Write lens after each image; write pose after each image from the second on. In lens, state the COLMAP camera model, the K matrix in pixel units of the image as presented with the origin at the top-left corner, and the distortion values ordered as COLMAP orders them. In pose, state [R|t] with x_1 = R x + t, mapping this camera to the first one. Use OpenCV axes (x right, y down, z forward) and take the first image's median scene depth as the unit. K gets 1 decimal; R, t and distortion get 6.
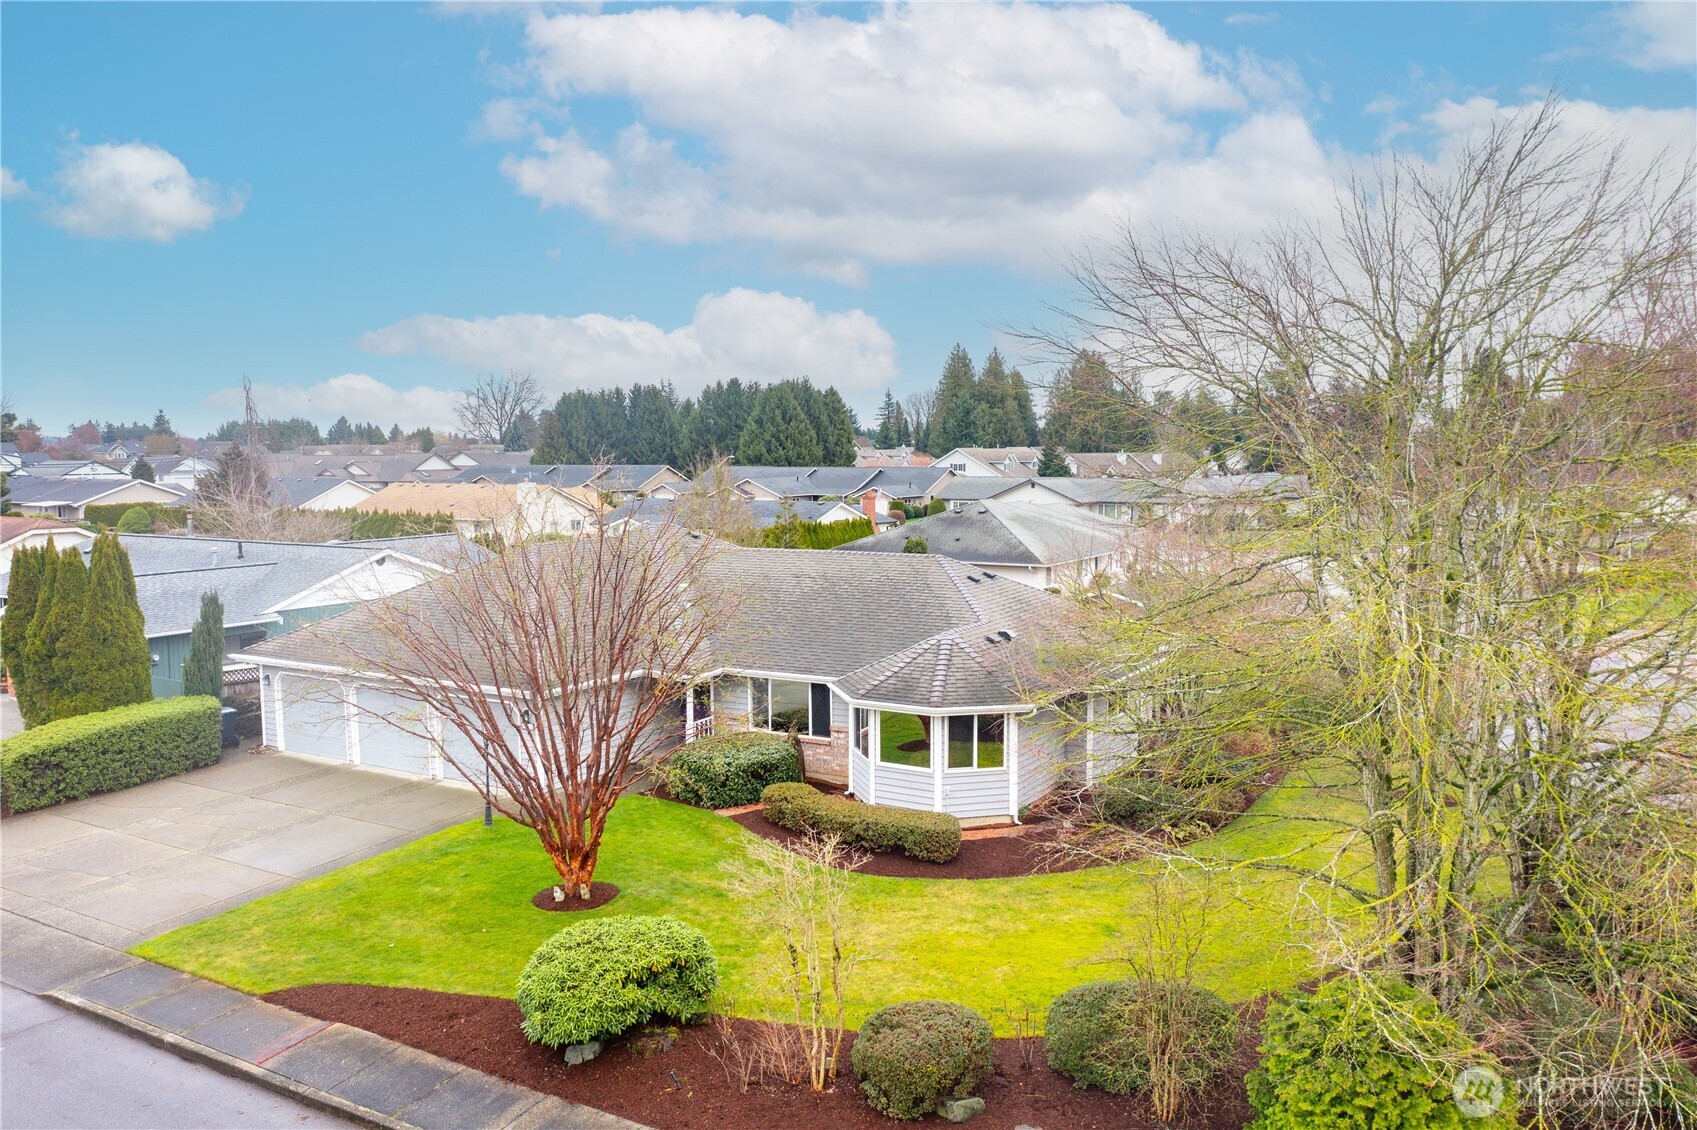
lens RADIAL K [[1330.7, 0, 848.5], [0, 1330.7, 565.0], [0, 0, 1]] dist [-0.014392, -0.004258]
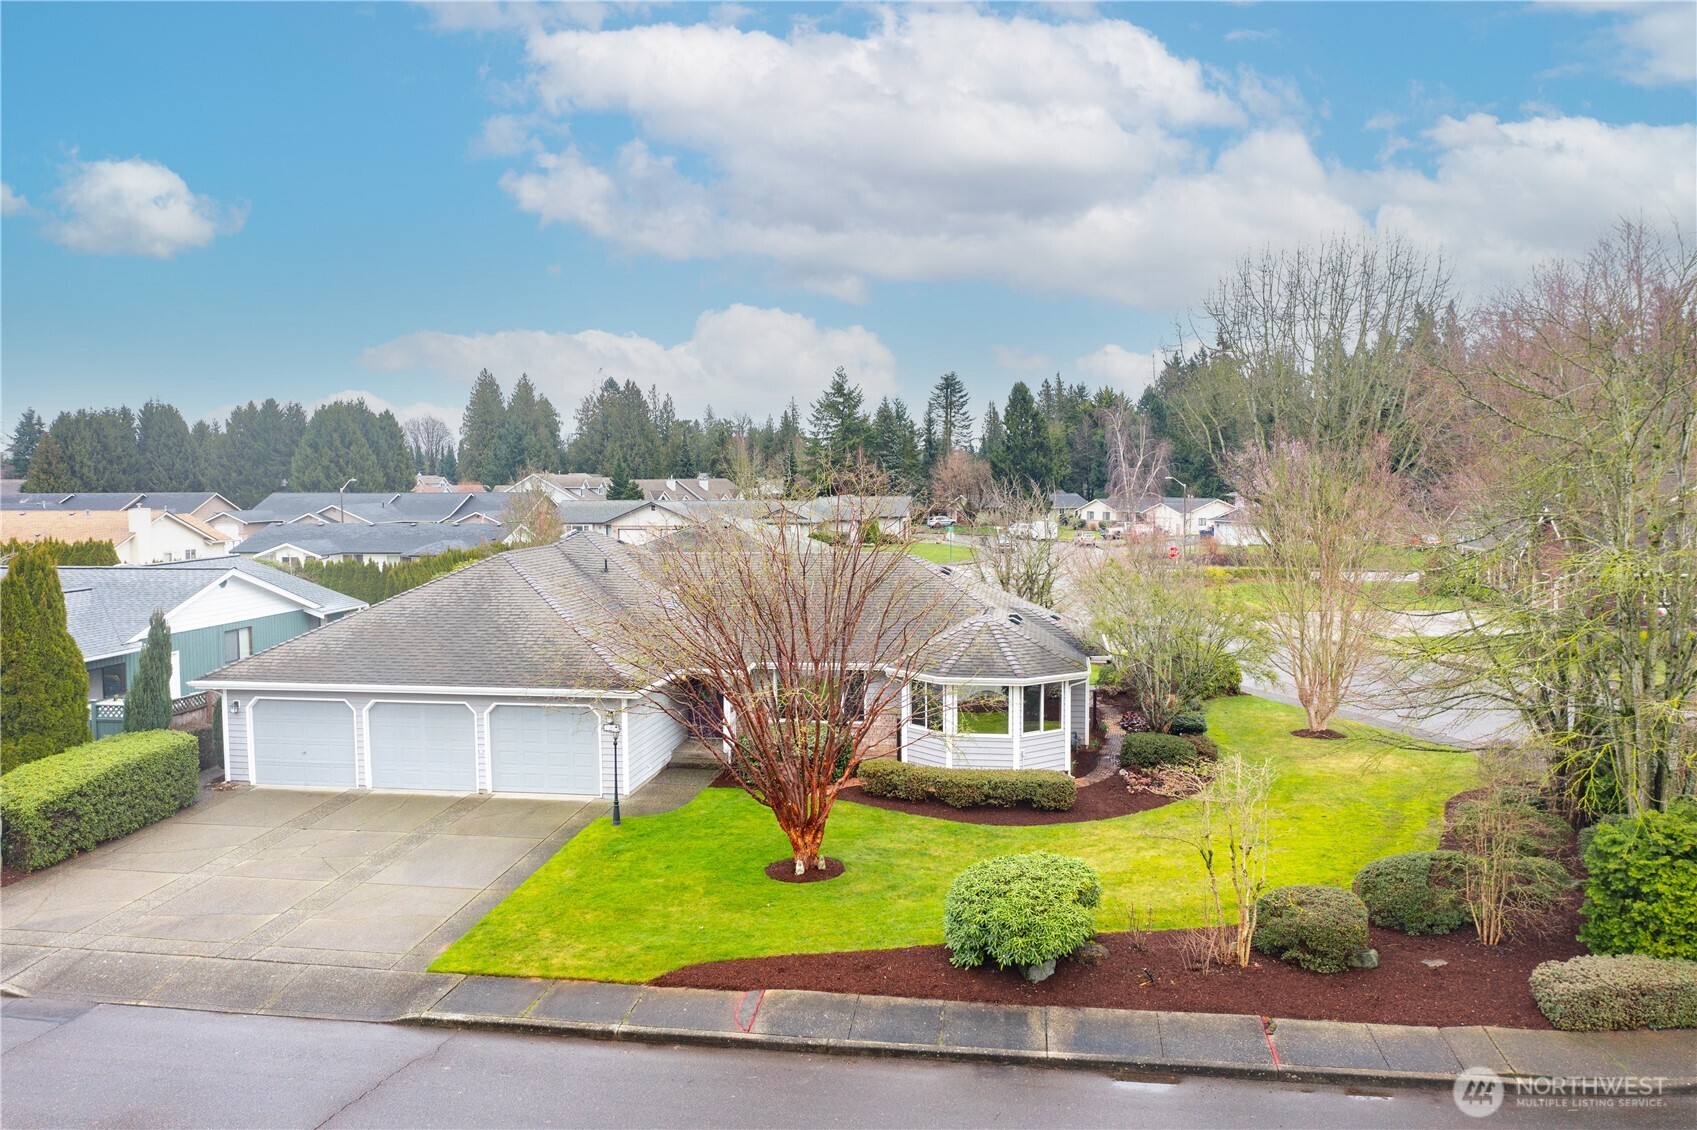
lens RADIAL K [[1330.7, 0, 848.5], [0, 1330.7, 565.0], [0, 0, 1]] dist [-0.014392, -0.004258]
pose [[0.926042, -0.026326, 0.376501, -0.446218], [0.034807, 0.999270, -0.015740, 0.021203], [-0.375812, 0.027681, 0.926283, 0.005656]]
